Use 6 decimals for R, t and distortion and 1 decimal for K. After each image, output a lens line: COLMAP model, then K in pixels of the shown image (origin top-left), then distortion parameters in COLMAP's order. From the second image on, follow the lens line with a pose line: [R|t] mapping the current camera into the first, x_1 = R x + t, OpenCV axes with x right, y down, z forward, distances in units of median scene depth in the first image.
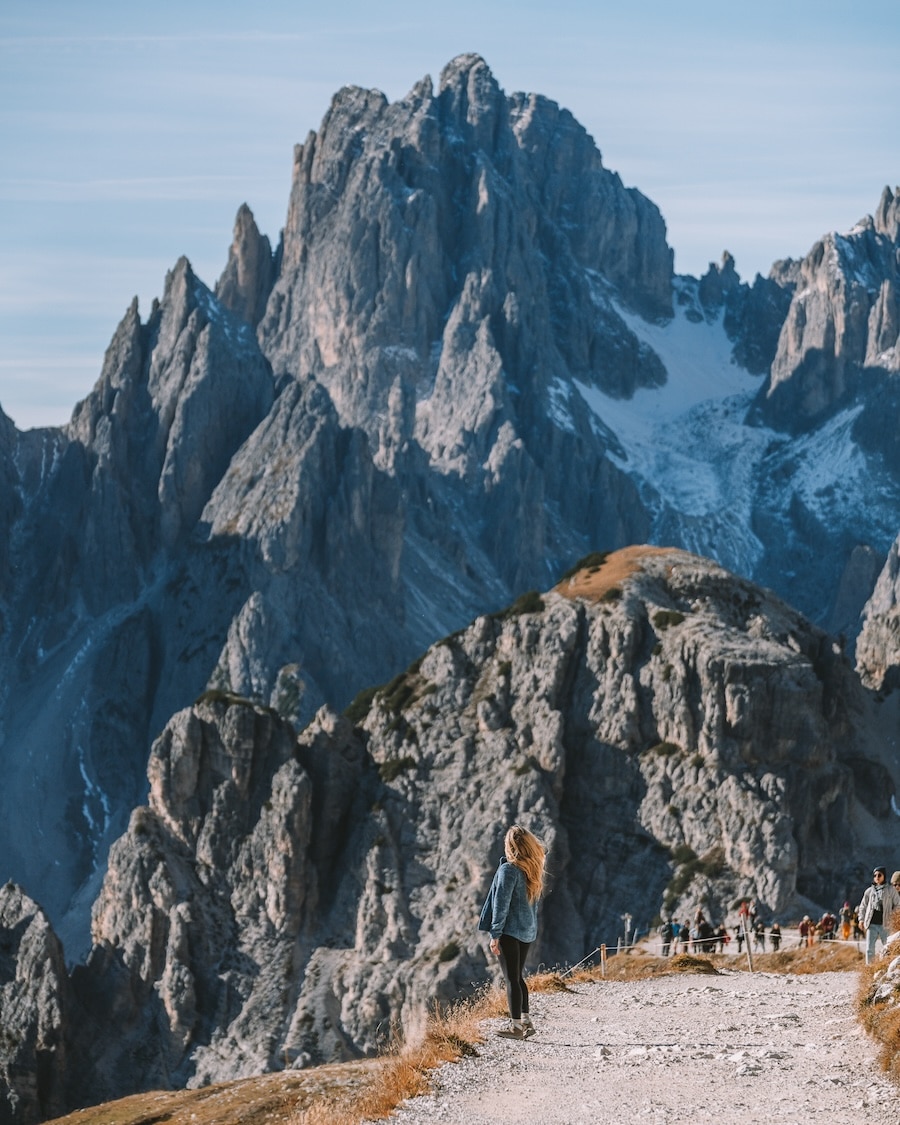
lens RADIAL K [[4657.1, 0, 450.3], [0, 4657.1, 562.9], [0, 0, 1]] dist [-0.141568, 0.000000]
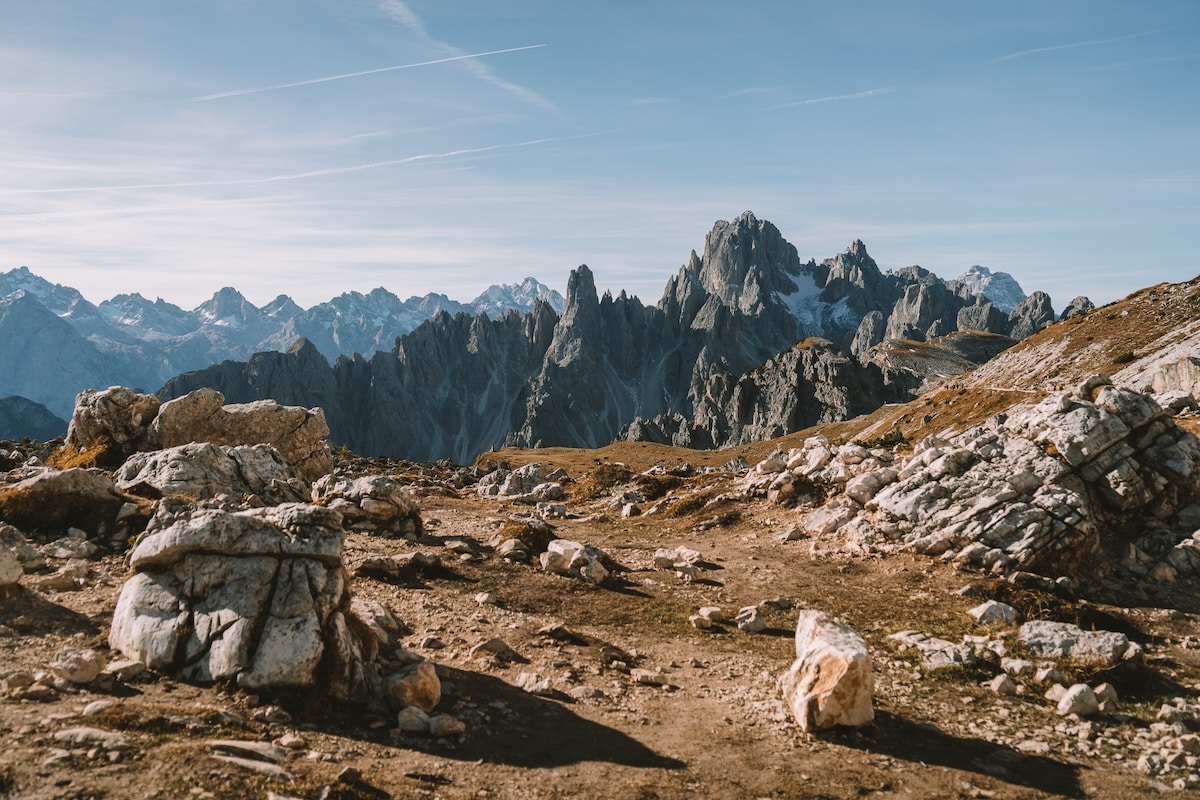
lens RADIAL K [[1205.7, 0, 599.4], [0, 1205.7, 398.7], [0, 0, 1]] dist [-0.005715, 0.000000]
pose [[0.993921, -0.013045, -0.109318, -0.014390], [0.018802, 0.998480, 0.051801, -0.003205], [0.108477, -0.053542, 0.992656, -0.075845]]
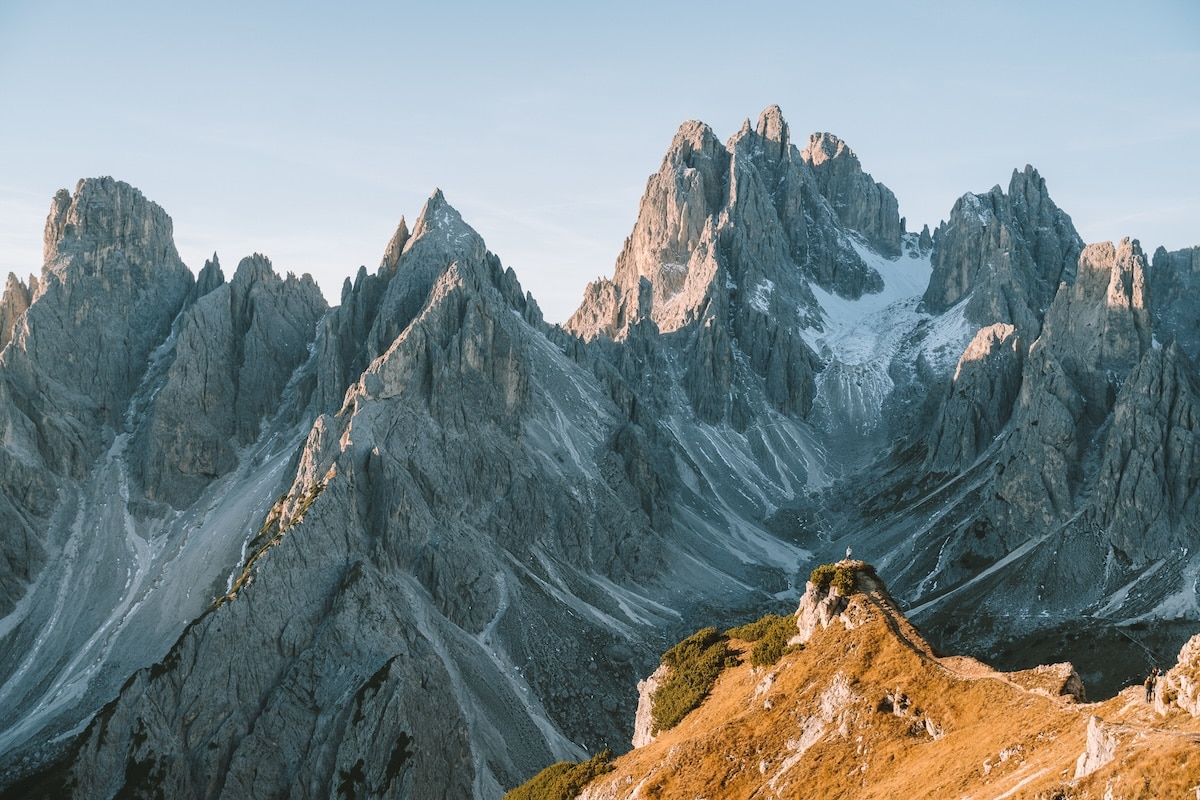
lens RADIAL K [[1602.4, 0, 598.7], [0, 1602.4, 401.0], [0, 0, 1]] dist [0.014537, 0.000000]
pose [[0.964838, -0.003508, -0.262823, 0.114538], [0.003047, 0.999993, -0.002160, 0.002912], [0.262829, 0.001283, 0.964842, 0.467116]]
